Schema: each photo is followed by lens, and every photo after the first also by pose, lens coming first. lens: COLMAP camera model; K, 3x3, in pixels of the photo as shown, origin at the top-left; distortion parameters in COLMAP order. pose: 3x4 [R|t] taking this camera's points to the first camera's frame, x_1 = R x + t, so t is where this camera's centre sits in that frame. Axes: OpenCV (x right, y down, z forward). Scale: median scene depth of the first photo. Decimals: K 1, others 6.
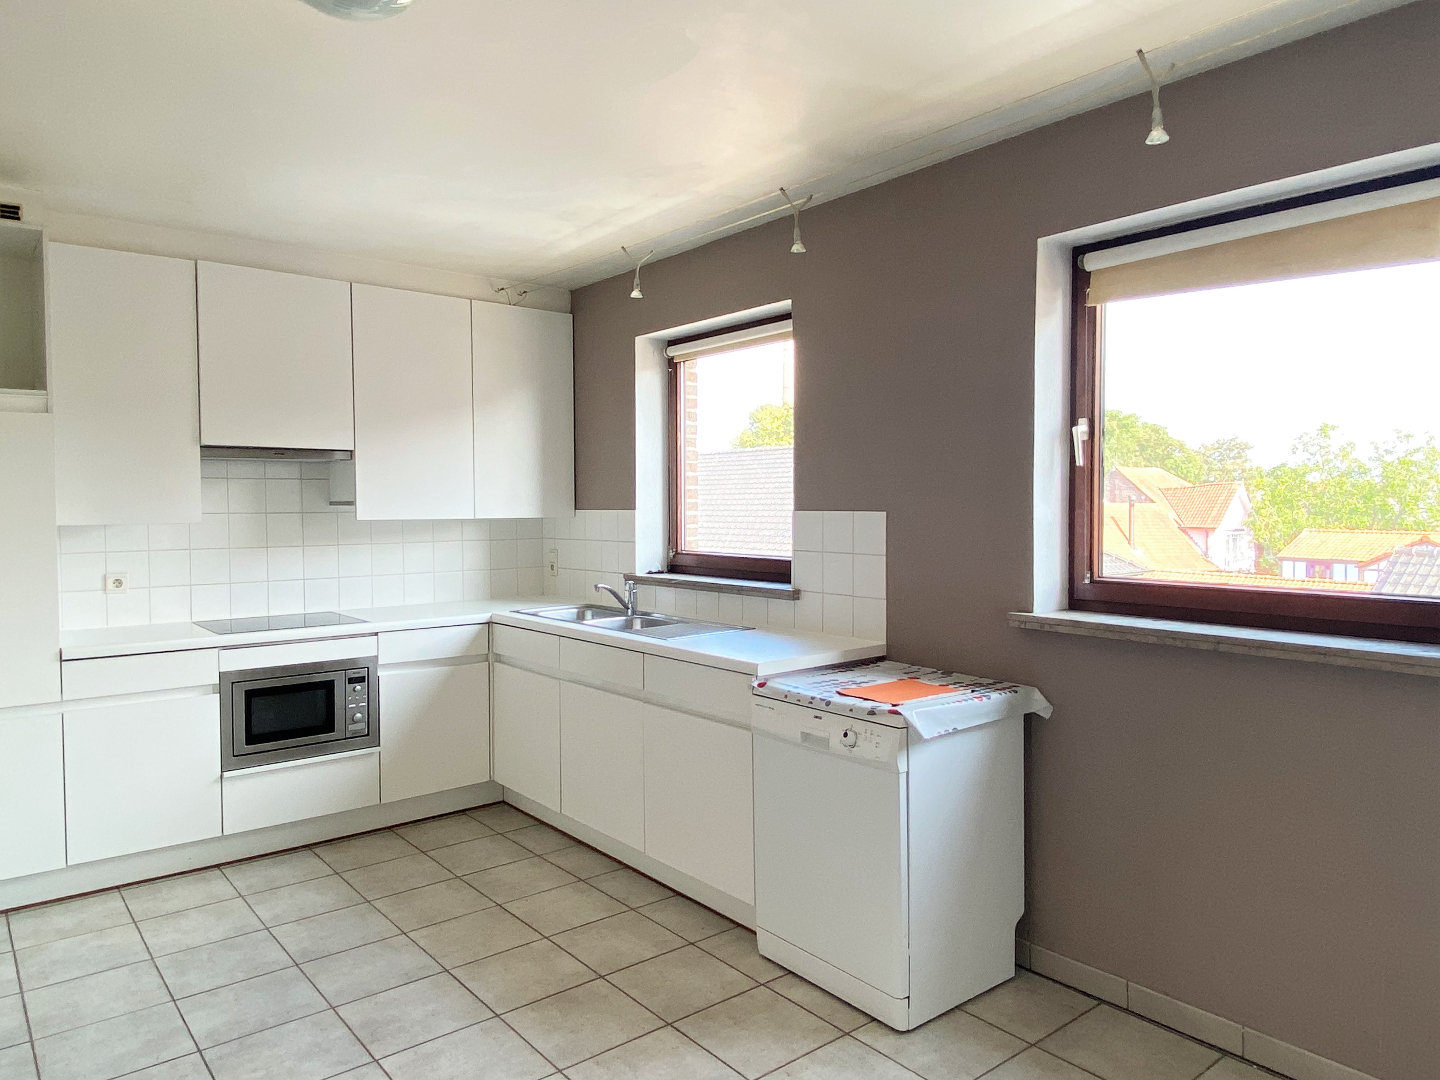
lens RADIAL K [[951.3, 0, 718.9], [0, 951.3, 538.1], [0, 0, 1]] dist [-0.000946, -0.000334]
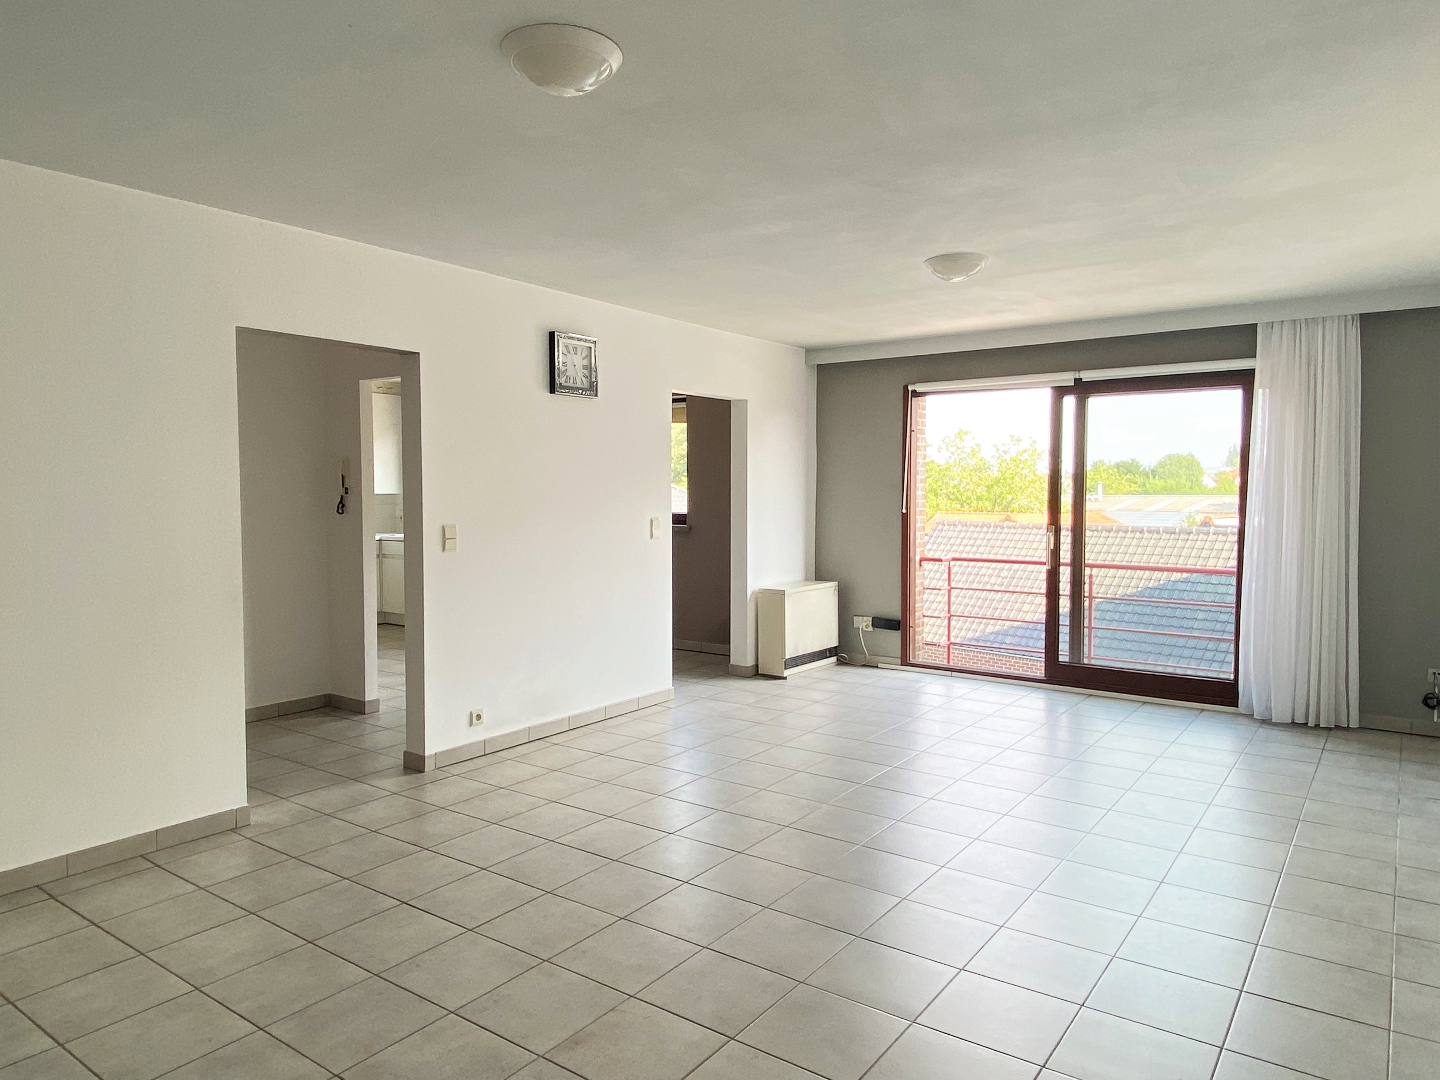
lens RADIAL K [[951.3, 0, 721.4], [0, 951.3, 538.5], [0, 0, 1]] dist [-0.000946, -0.000334]
pose [[0.968554, -0.013902, 0.248414, -0.001363], [0.011157, 0.999860, 0.012456, 0.007934], [-0.248552, -0.009293, 0.968574, -0.176102]]
